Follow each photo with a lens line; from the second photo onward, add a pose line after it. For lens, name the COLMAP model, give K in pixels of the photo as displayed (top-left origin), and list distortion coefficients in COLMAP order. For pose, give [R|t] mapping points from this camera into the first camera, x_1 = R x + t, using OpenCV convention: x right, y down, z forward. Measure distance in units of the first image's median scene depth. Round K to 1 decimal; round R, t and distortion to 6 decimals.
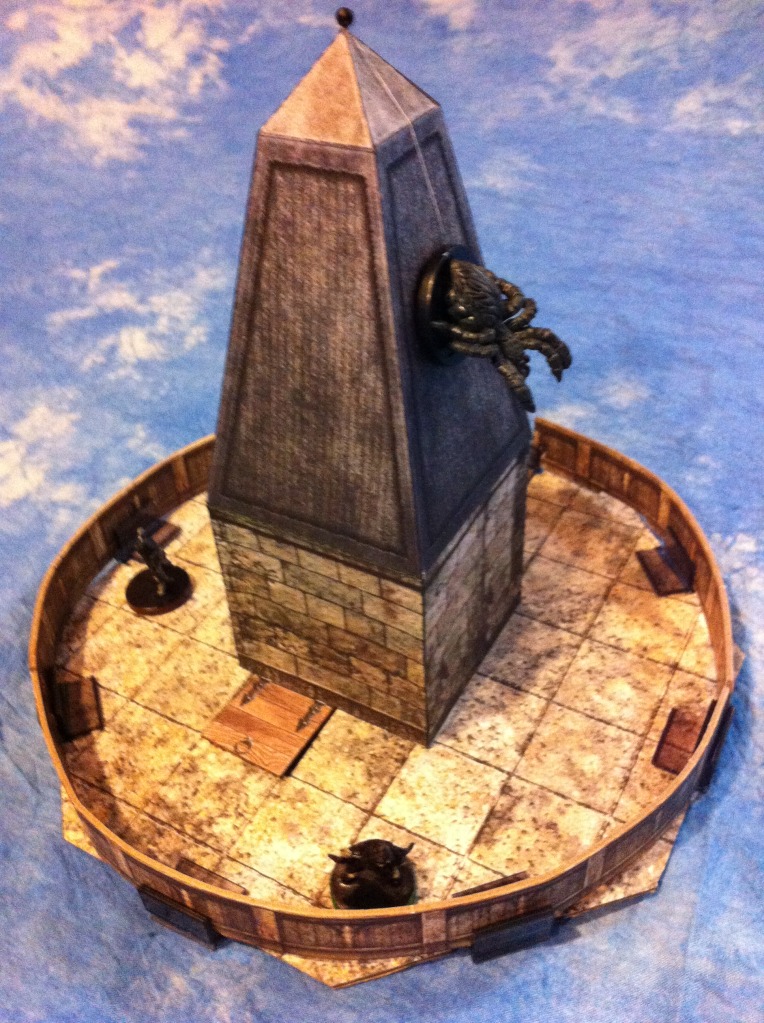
lens RADIAL K [[989.8, 0, 382.0], [0, 989.8, 511.5], [0, 0, 1]] dist [0.105389, -0.359145]
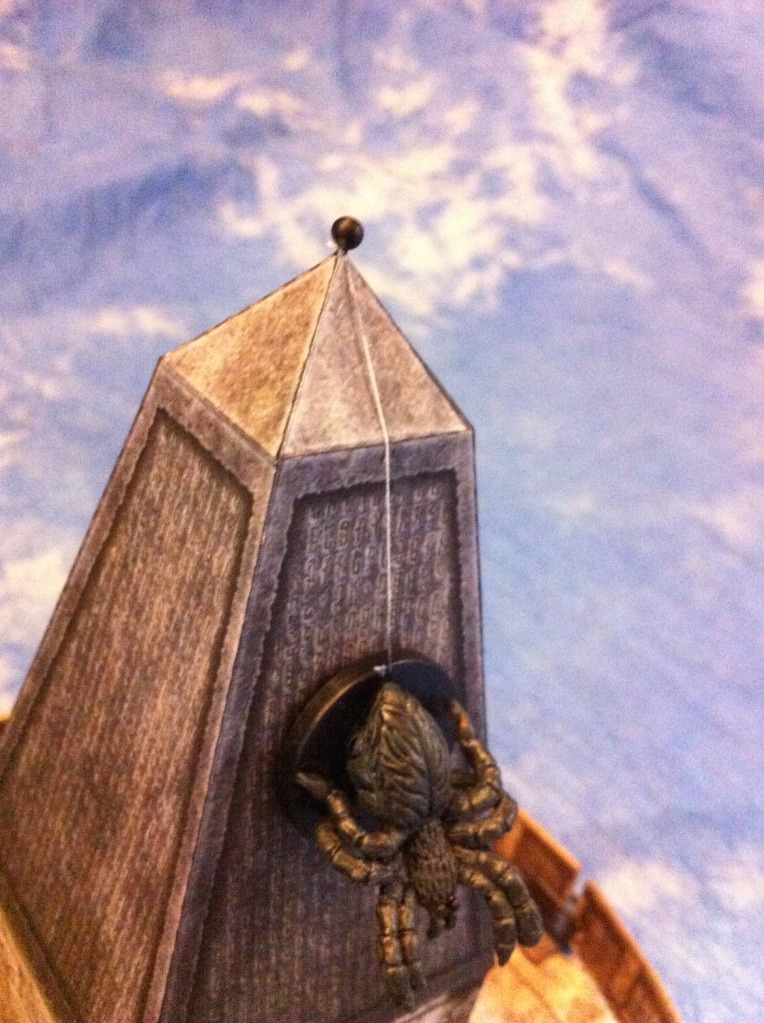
lens RADIAL K [[1023.1, 0, 382.0], [0, 1023.1, 511.5], [0, 0, 1]] dist [0.096353, -0.414032]
pose [[0.884379, 0.397081, -0.245357, 0.139936], [-0.438198, 0.887373, -0.143359, -0.209261], [0.160798, 0.234299, 0.958774, 0.354988]]
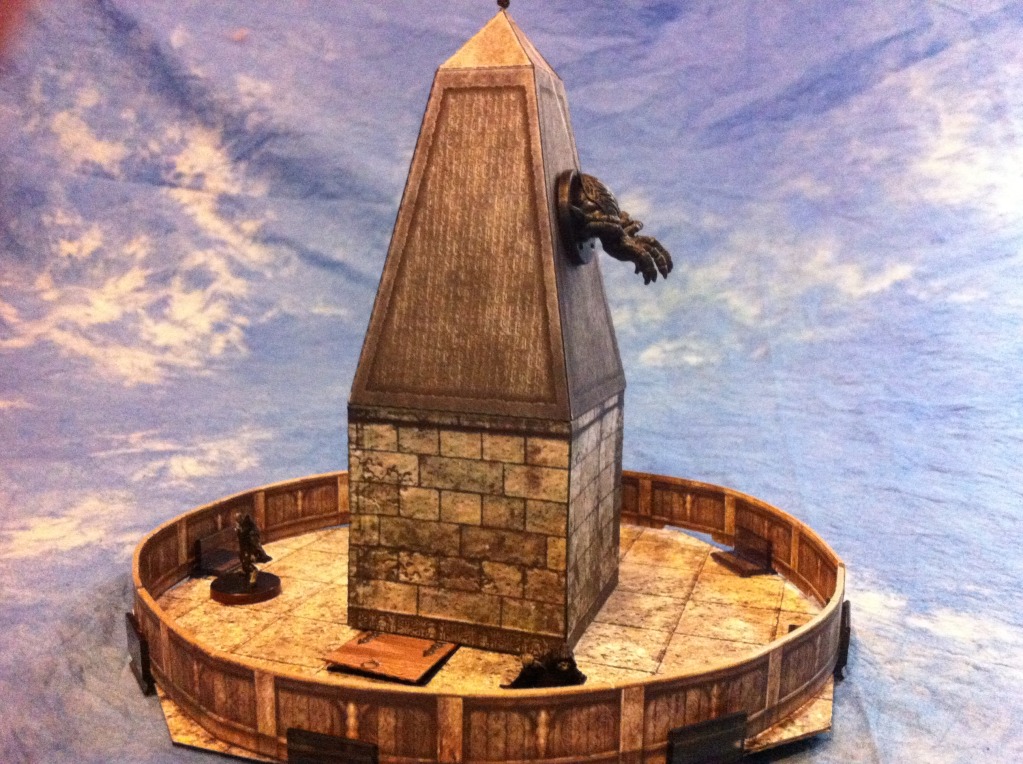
lens RADIAL K [[989.8, 0, 511.5], [0, 989.8, 382.0], [0, 0, 1]] dist [0.105389, -0.359145]
pose [[0.979812, 0.038769, 0.196127, -0.210751], [0.069582, 0.853550, -0.516344, 0.519603], [-0.187422, 0.519567, 0.833620, 0.071269]]
